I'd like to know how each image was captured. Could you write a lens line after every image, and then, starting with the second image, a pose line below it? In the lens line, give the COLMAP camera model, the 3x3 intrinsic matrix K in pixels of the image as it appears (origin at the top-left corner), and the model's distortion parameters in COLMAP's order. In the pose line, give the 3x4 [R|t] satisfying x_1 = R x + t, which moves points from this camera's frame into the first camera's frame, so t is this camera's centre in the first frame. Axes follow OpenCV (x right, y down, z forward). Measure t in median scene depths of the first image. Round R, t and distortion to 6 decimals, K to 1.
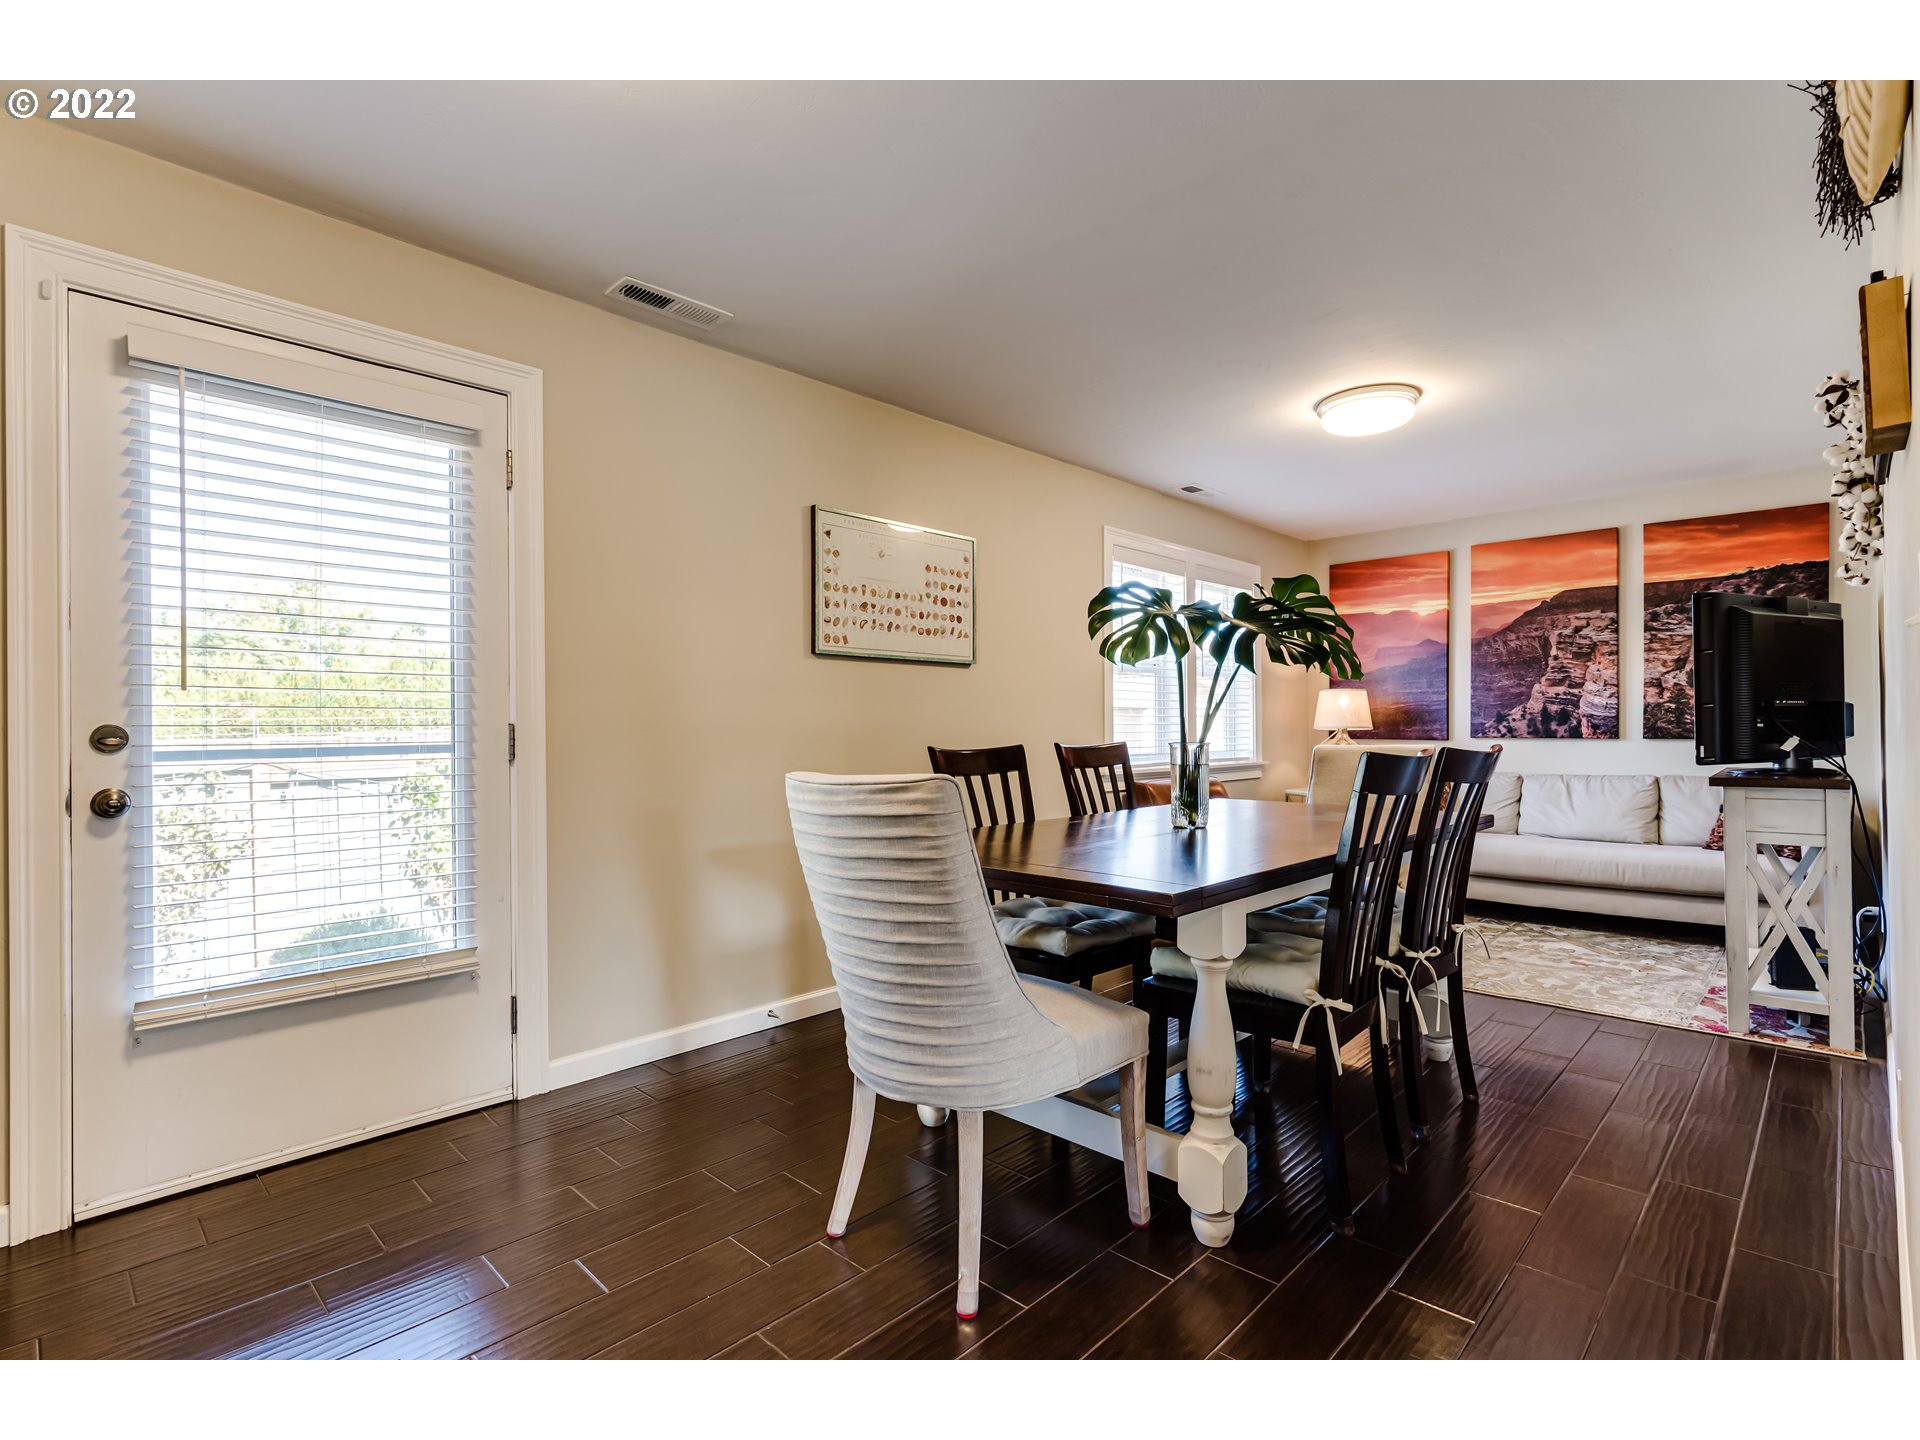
lens RADIAL K [[883.1, 0, 957.6], [0, 883.1, 721.4], [0, 0, 1]] dist [-0.005907, 0.003087]
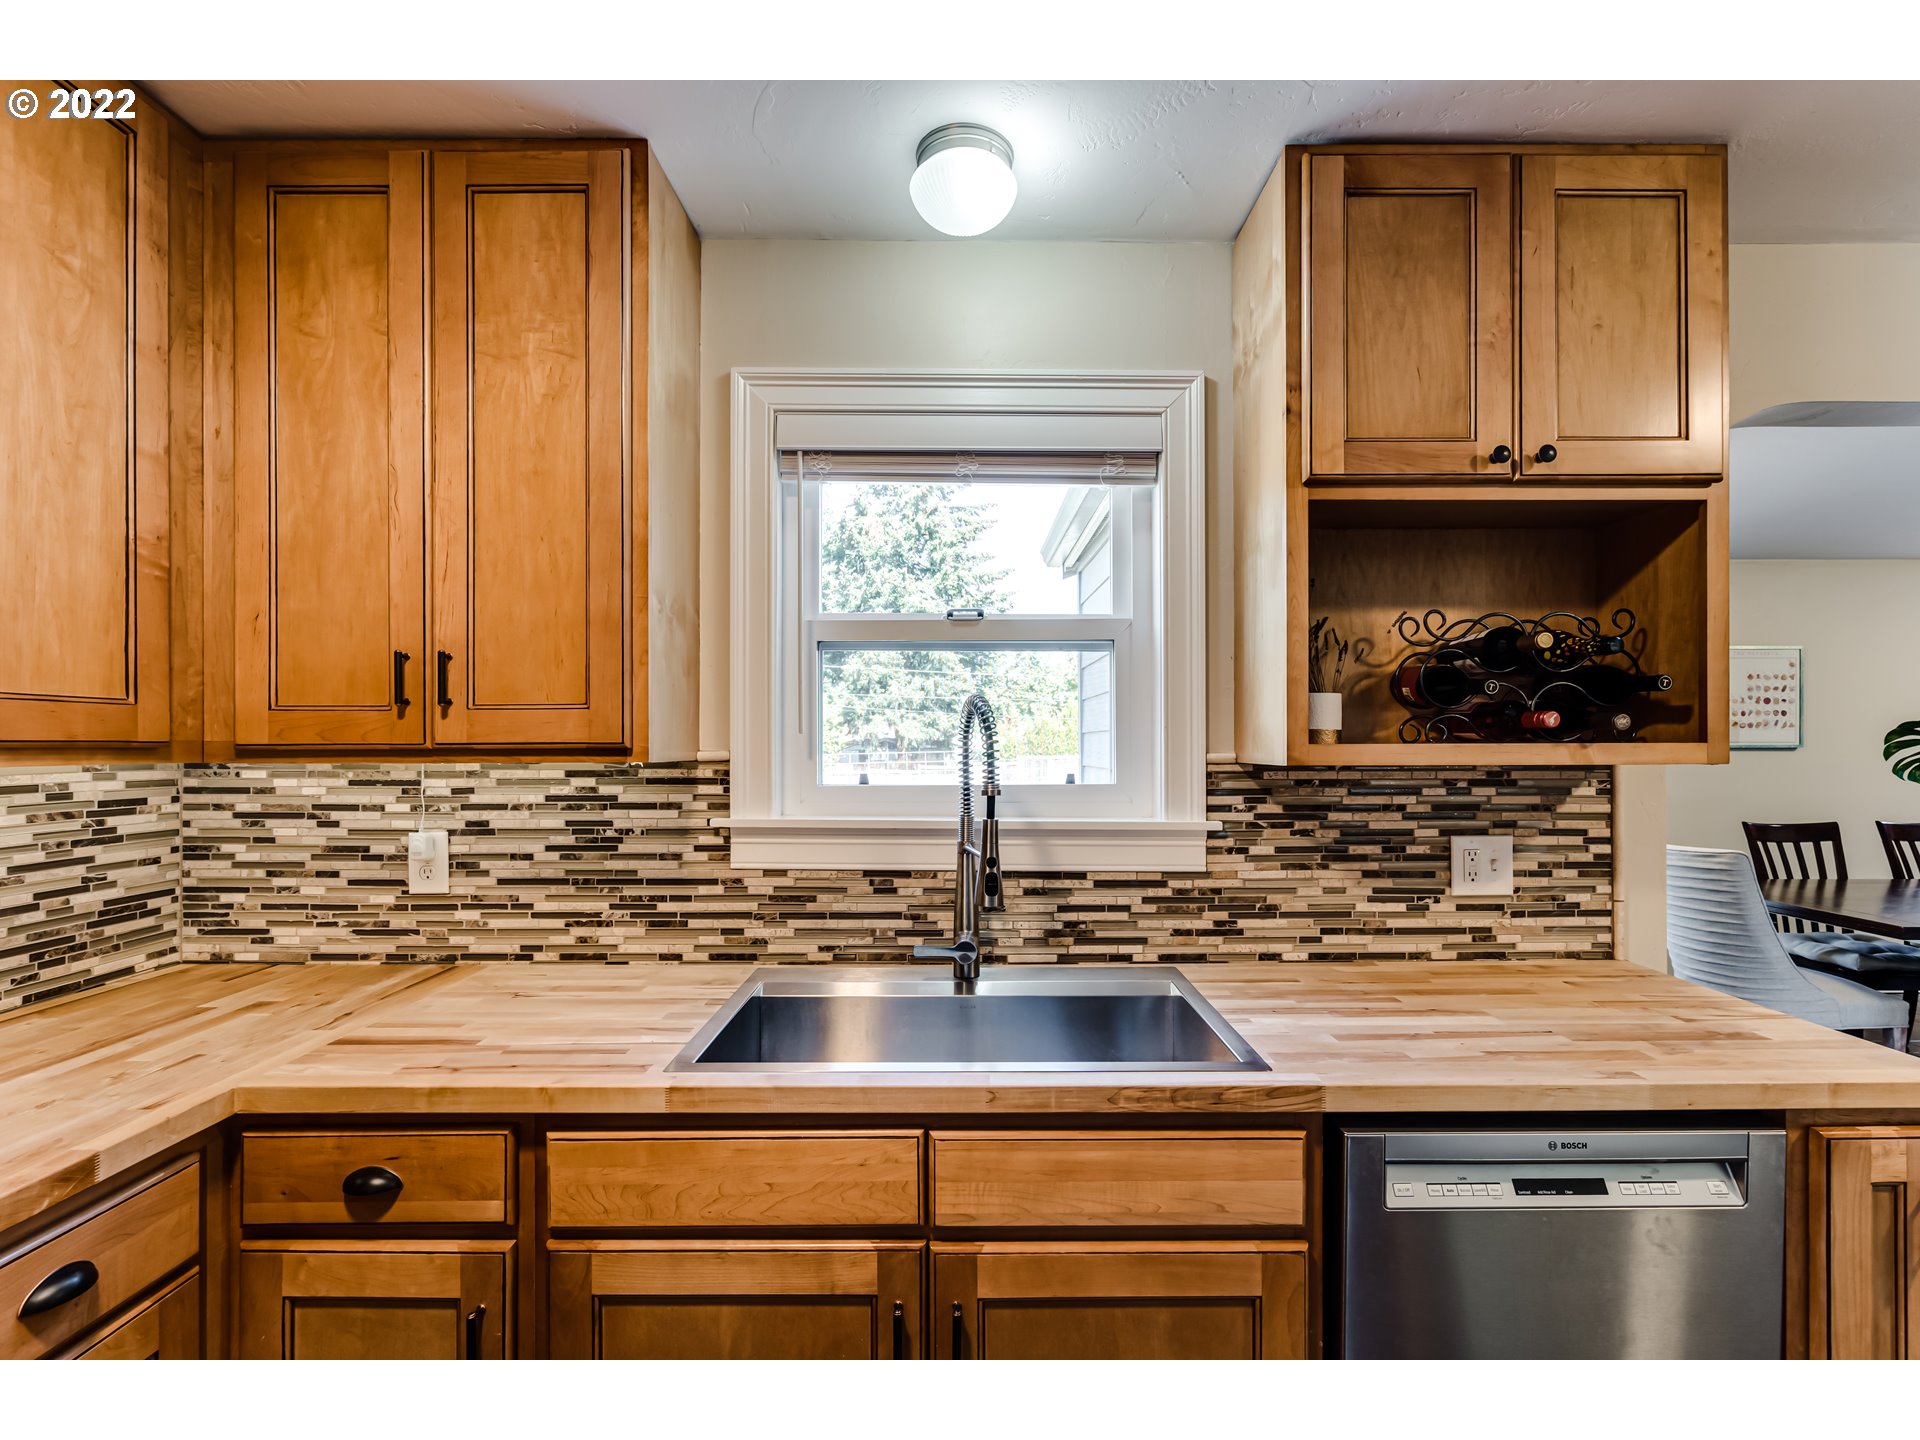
lens RADIAL K [[883.1, 0, 963.0], [0, 883.1, 744.7], [0, 0, 1]] dist [-0.005907, 0.003087]
pose [[0.703885, 0.005762, -0.710291, 0.085035], [0.005535, 0.999892, 0.013596, -0.113791], [0.710292, -0.013501, 0.703777, -0.870465]]
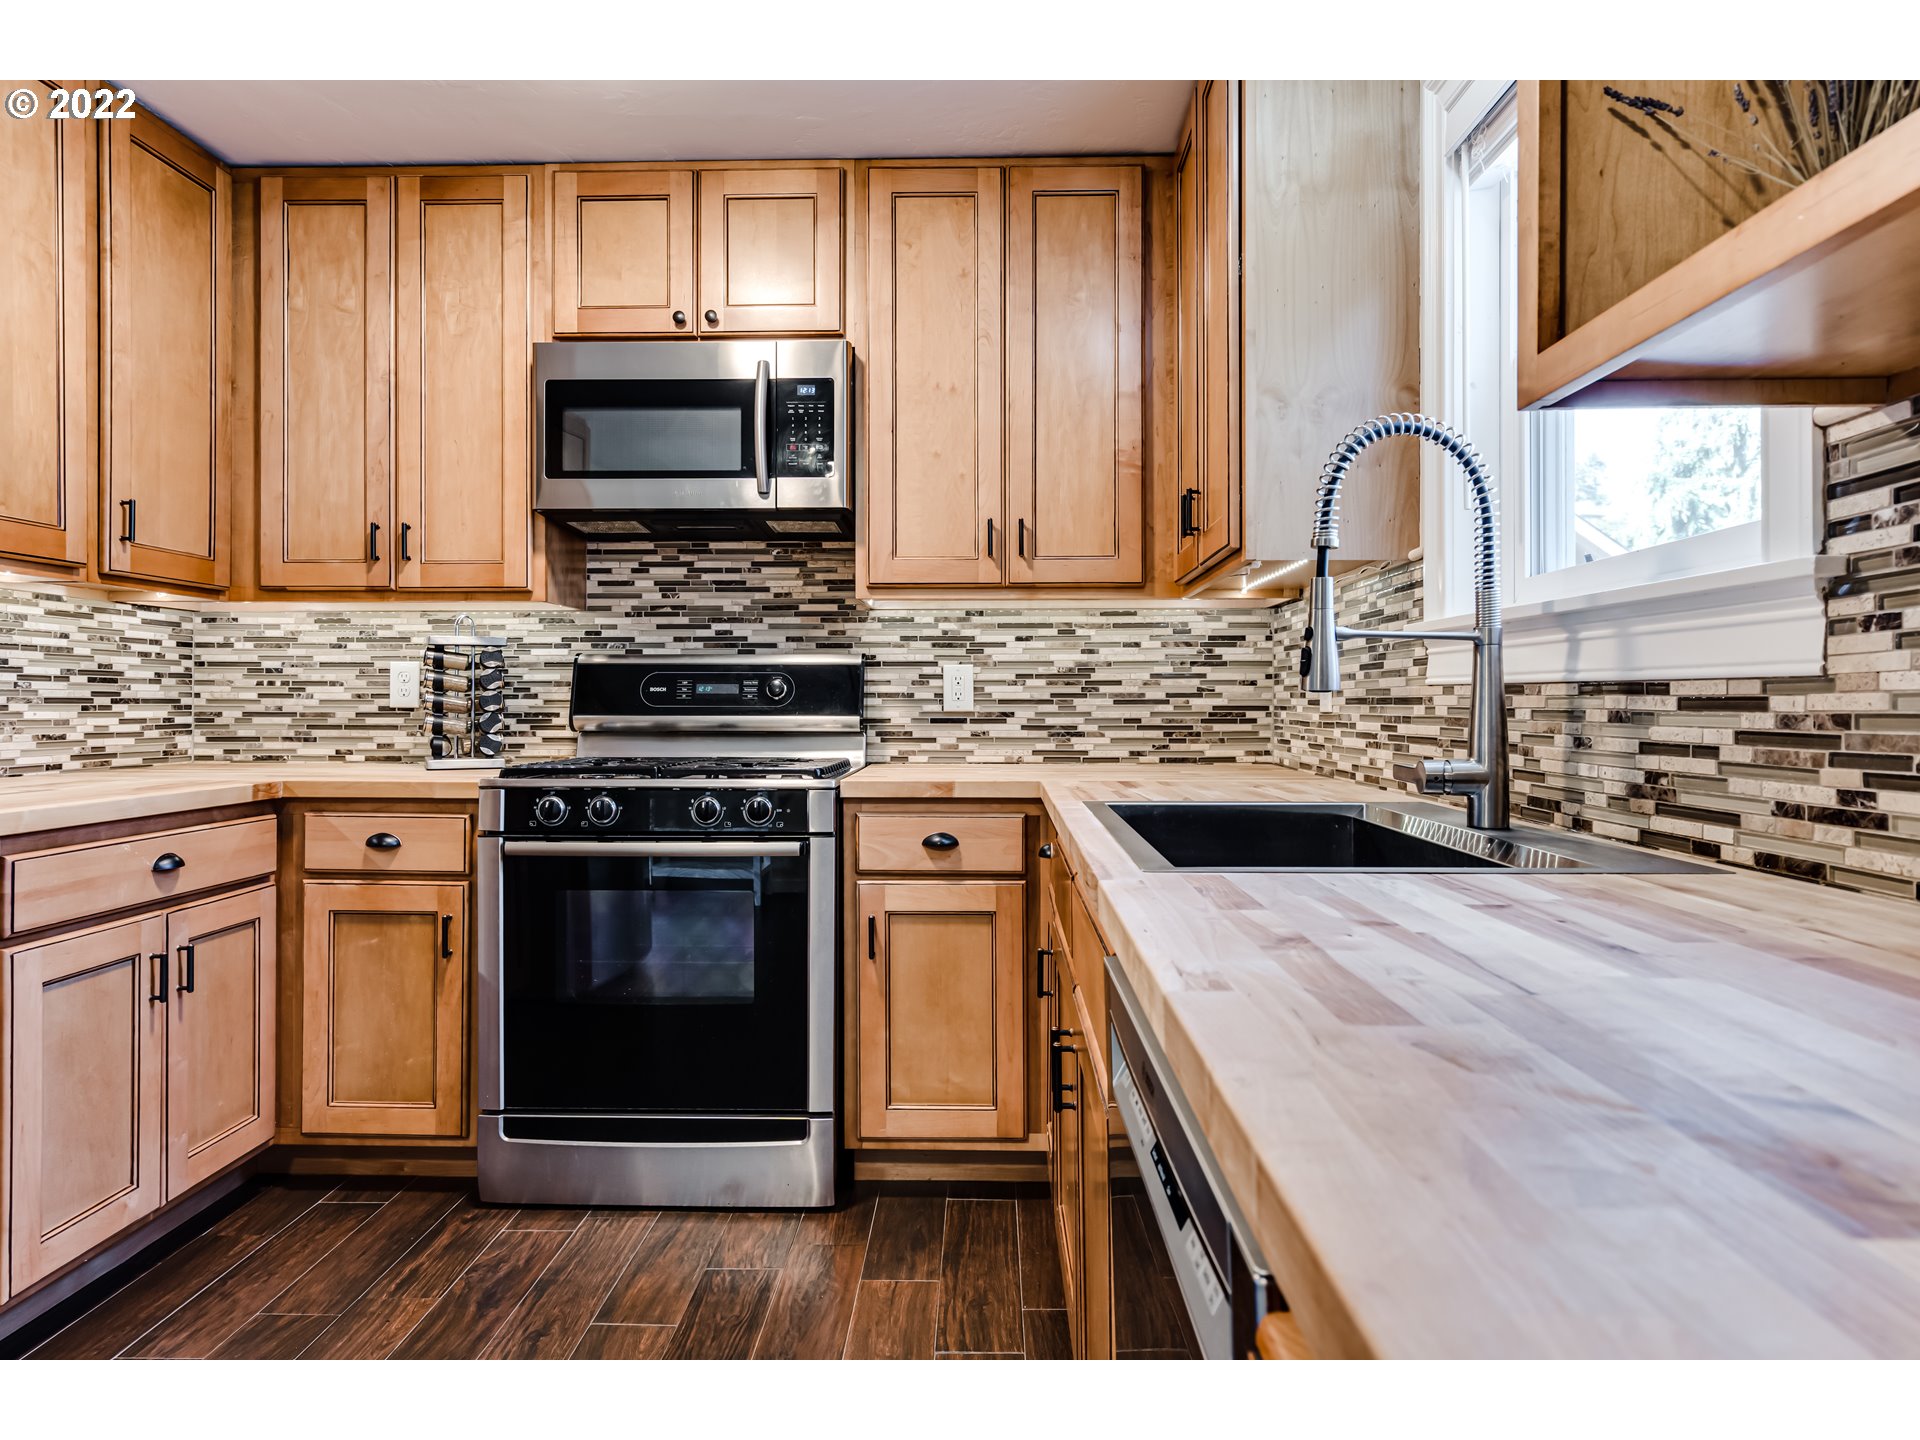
lens RADIAL K [[1182.6, 0, 954.1], [0, 1182.6, 704.4], [0, 0, 1]] dist [0.003521, 0.002536]
pose [[-0.734751, 0.006276, -0.678308, 0.200749], [0.012745, 0.999908, -0.004554, -0.013172], [0.678217, -0.011991, -0.734764, -0.259147]]
